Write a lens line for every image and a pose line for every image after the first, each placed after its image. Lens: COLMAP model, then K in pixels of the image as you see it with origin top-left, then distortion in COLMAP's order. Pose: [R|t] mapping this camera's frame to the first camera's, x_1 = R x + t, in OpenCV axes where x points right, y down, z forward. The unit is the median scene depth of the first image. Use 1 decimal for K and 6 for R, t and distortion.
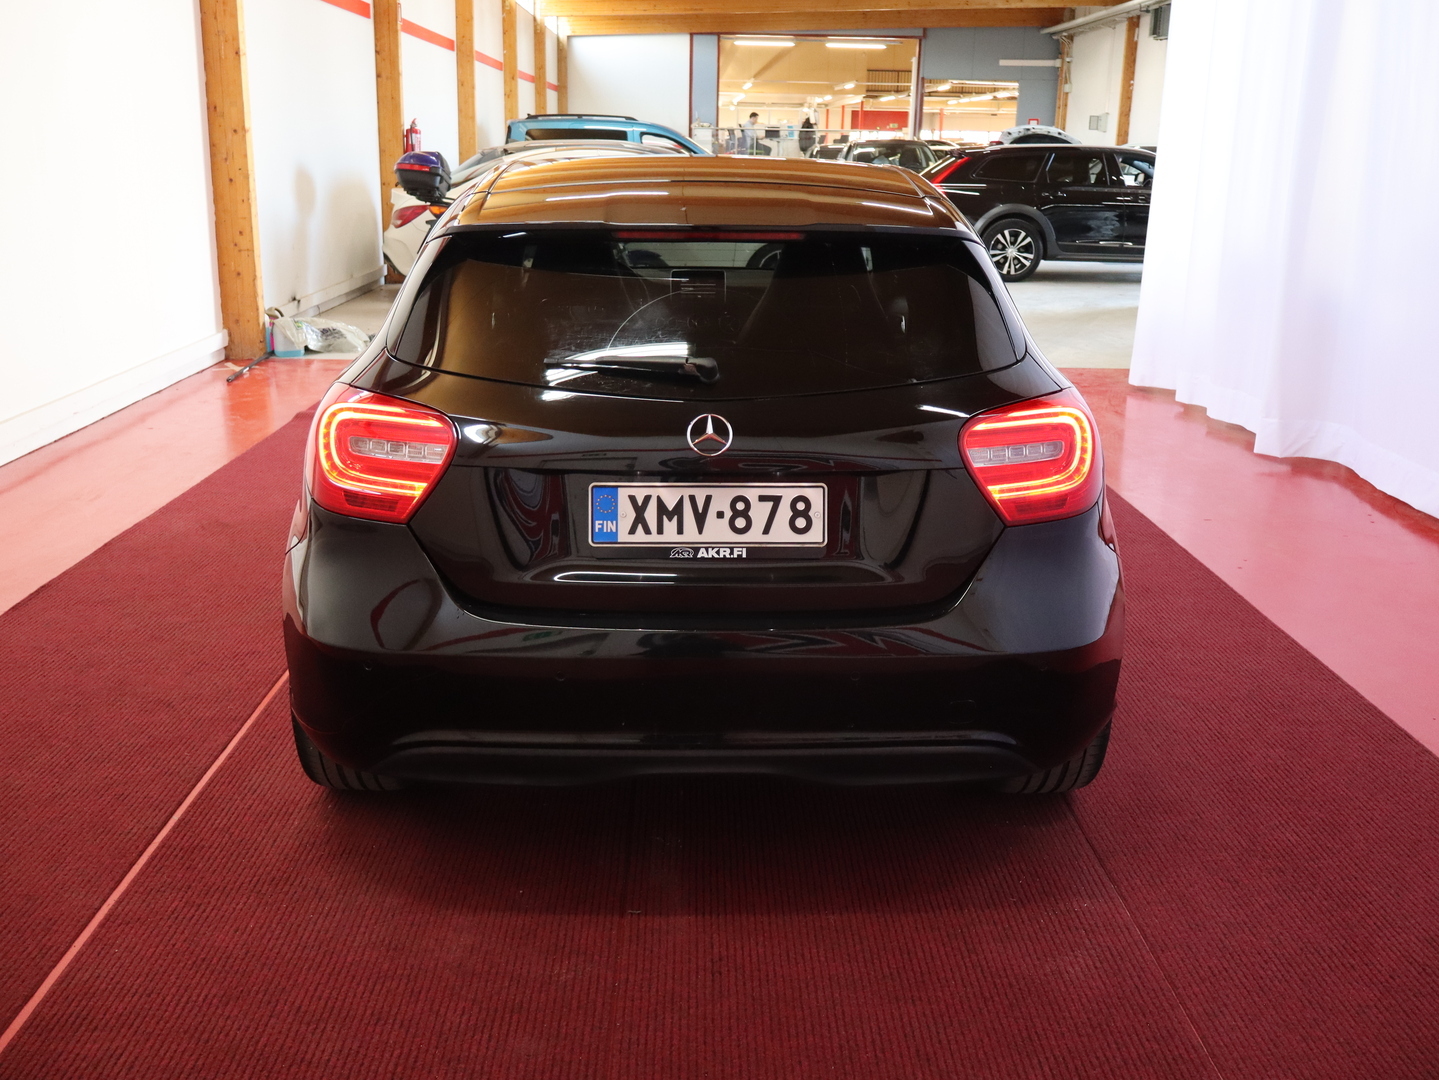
lens RADIAL K [[1330.0, 0, 719.5], [0, 1330.0, 540.0], [0, 0, 1]] dist [0.006923, 0.005608]
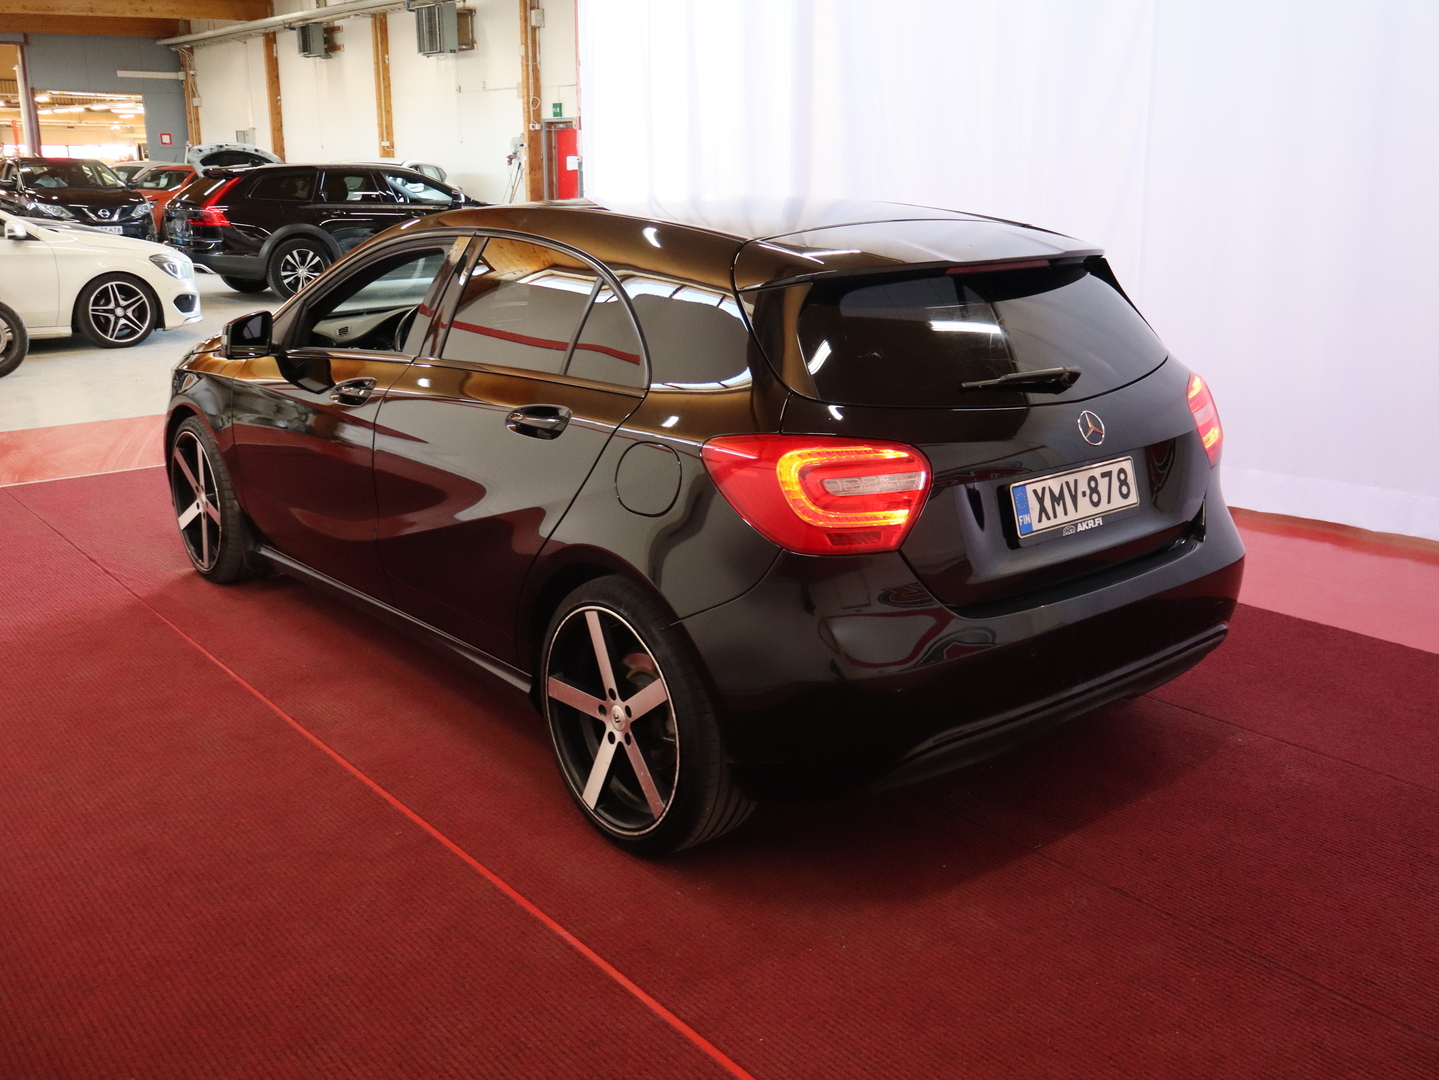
lens RADIAL K [[1330.0, 0, 719.5], [0, 1330.0, 540.0], [0, 0, 1]] dist [0.006923, 0.005608]
pose [[0.791248, -0.183088, 0.583443, -0.973067], [0.187699, 0.980784, 0.053224, -0.104102], [-0.581976, 0.067398, 0.810408, 0.212733]]
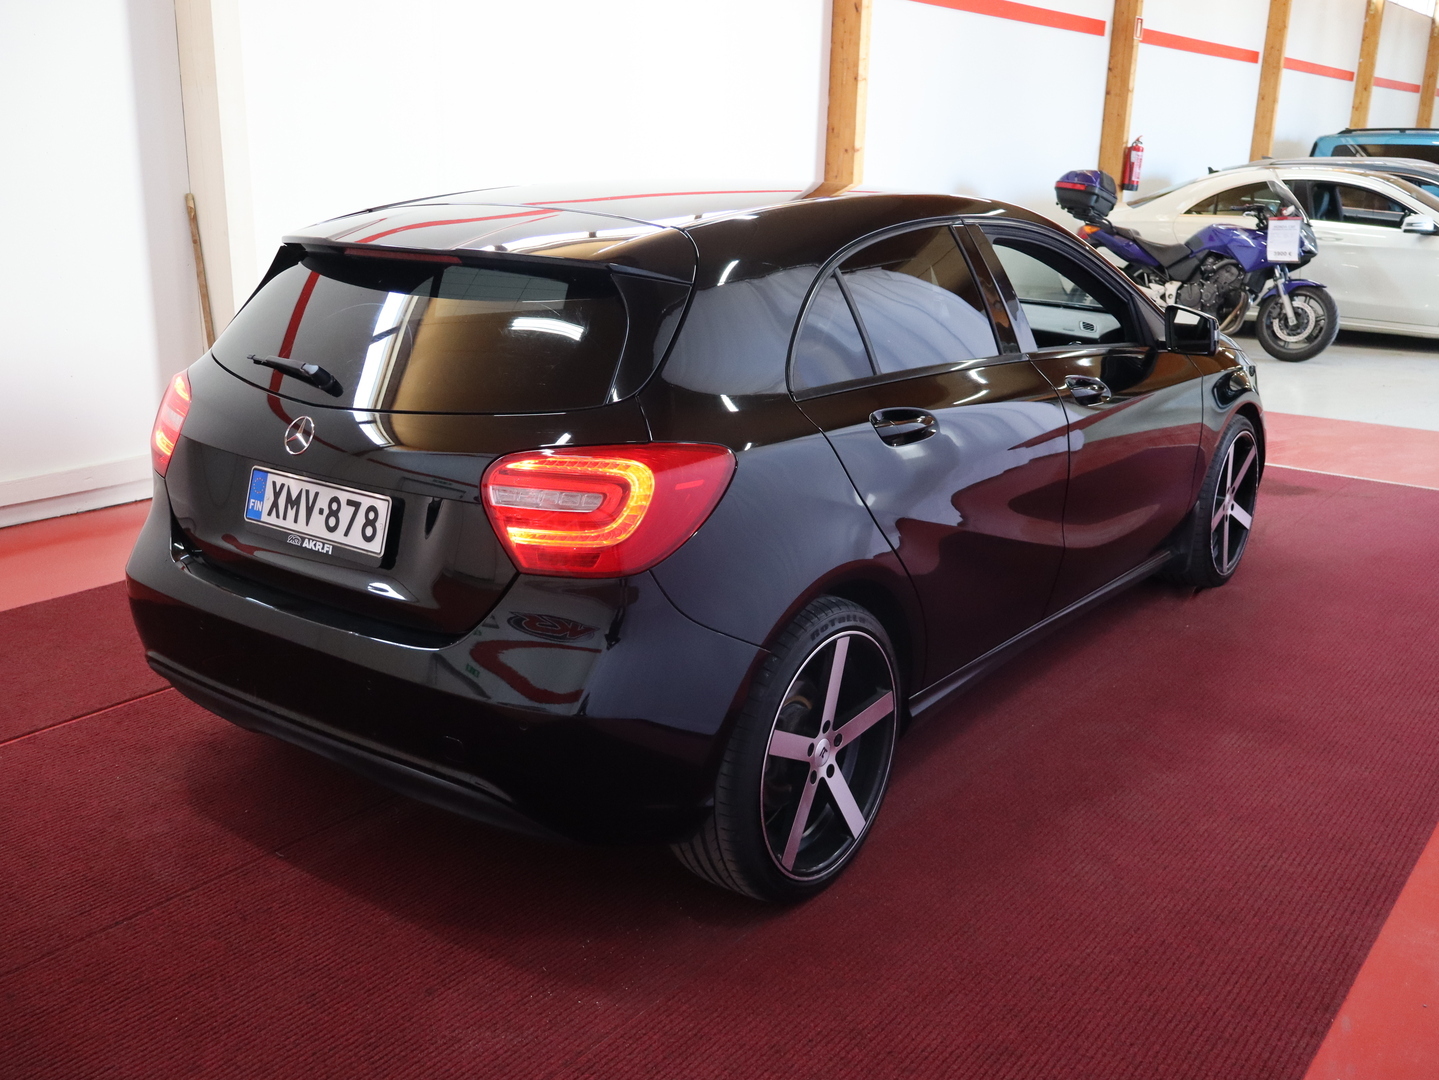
lens RADIAL K [[1330.0, 0, 719.5], [0, 1330.0, 540.0], [0, 0, 1]] dist [0.006923, 0.005608]
pose [[0.789829, 0.171486, -0.588865, 0.892544], [-0.177966, 0.982888, 0.047530, -0.104545], [0.586940, 0.067257, 0.806832, 0.318107]]
